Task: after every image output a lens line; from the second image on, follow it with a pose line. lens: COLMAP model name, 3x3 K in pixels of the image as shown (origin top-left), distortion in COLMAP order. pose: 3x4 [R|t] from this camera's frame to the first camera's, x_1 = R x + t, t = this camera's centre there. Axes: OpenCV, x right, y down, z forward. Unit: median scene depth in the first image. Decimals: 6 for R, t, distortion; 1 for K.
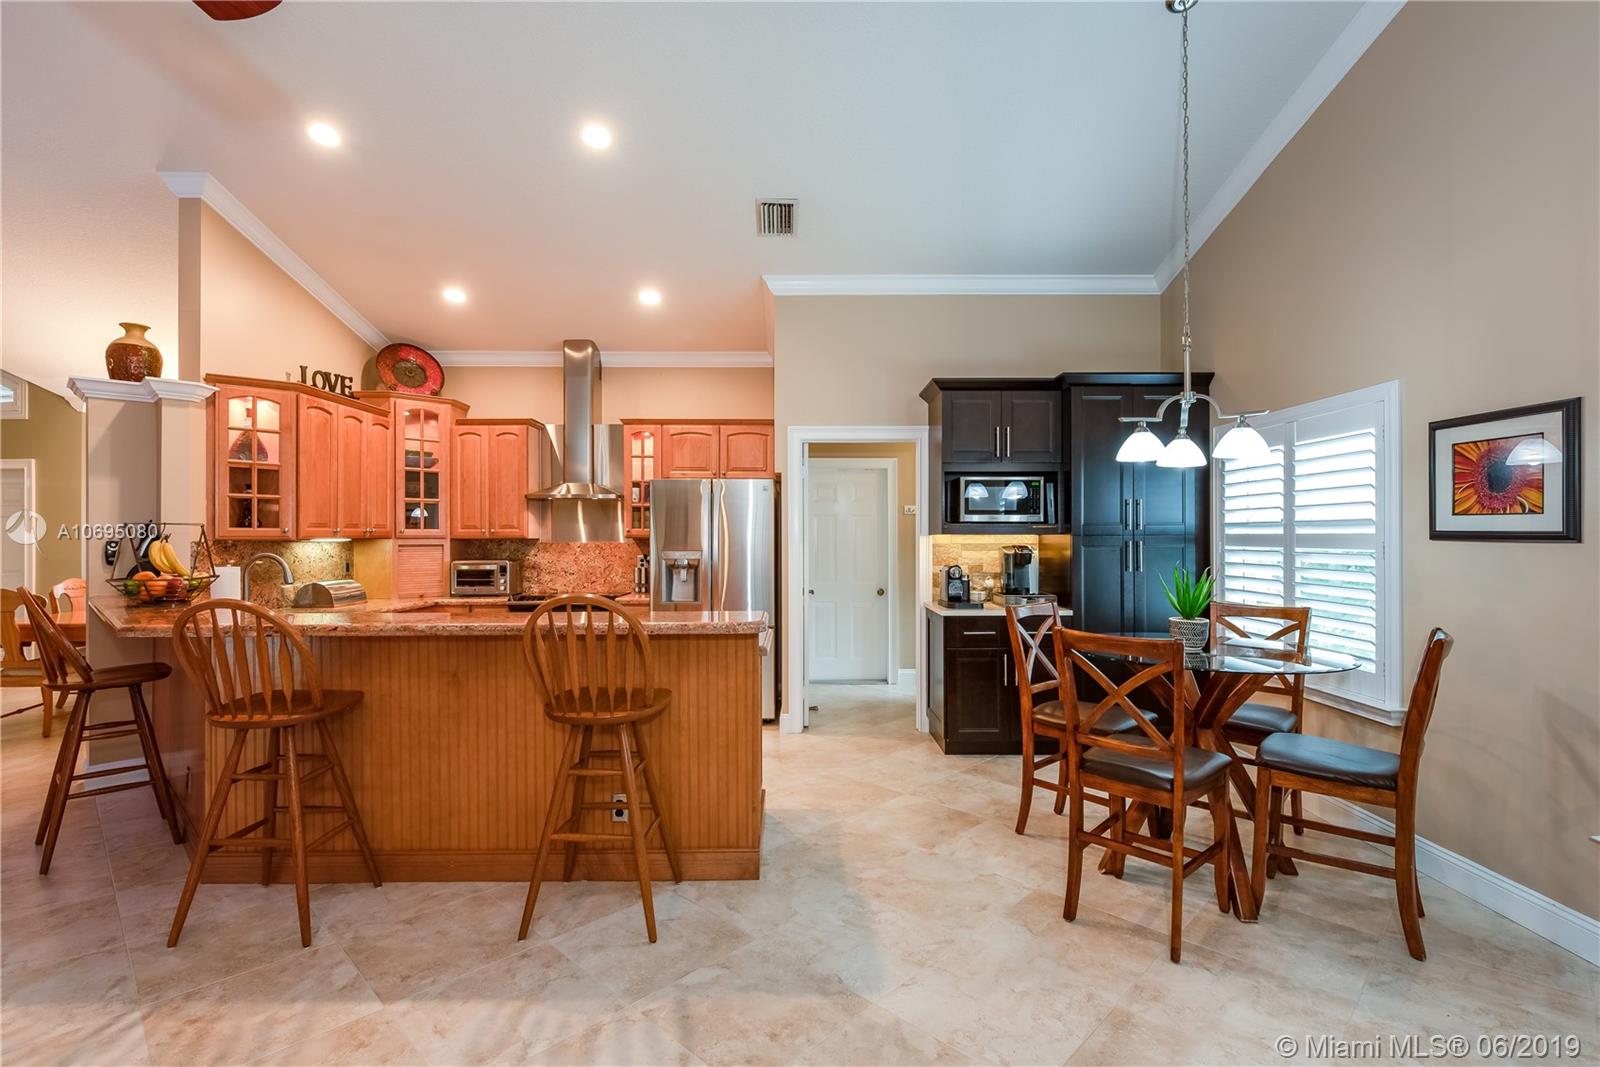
lens RADIAL K [[744.7, 0, 803.3], [0, 744.7, 535.4], [0, 0, 1]] dist [-0.005062, -0.001235]
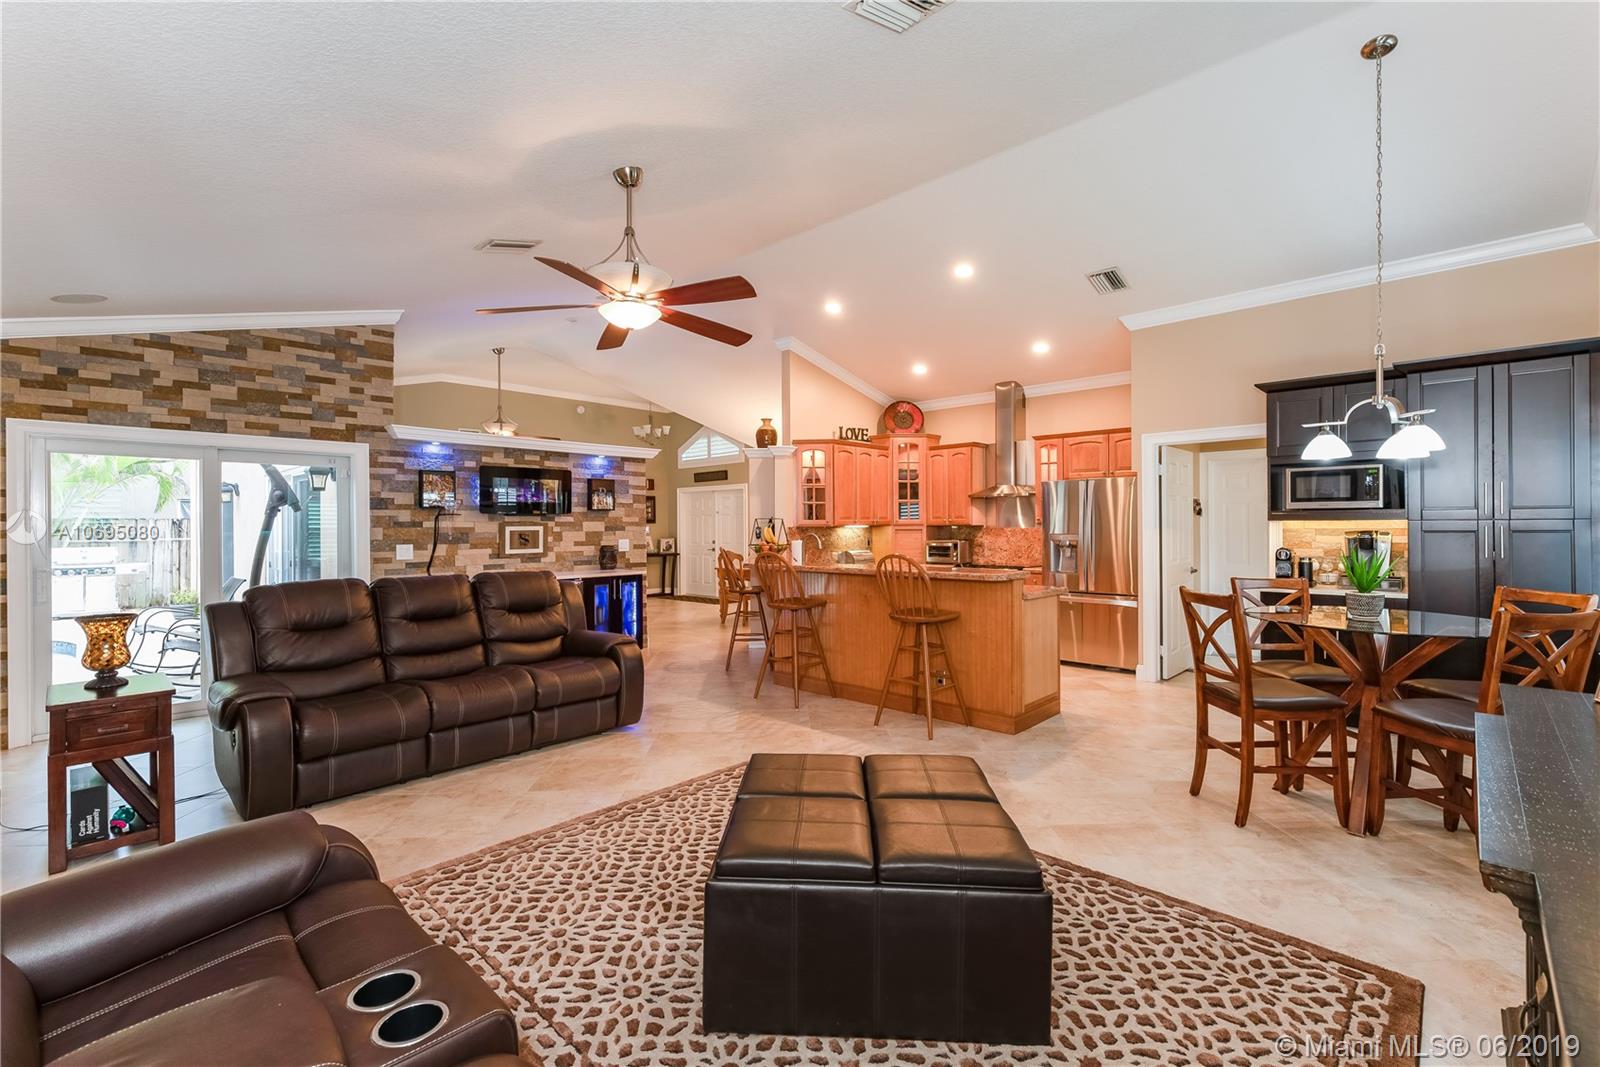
lens RADIAL K [[693.7, 0, 798.4], [0, 693.7, 528.2], [0, 0, 1]] dist [-0.001638, -0.000775]
pose [[0.719388, -0.000017, -0.694609, 0.395108], [0.005690, 0.999967, 0.005869, 0.000245], [0.694586, -0.008174, 0.719364, -0.248305]]
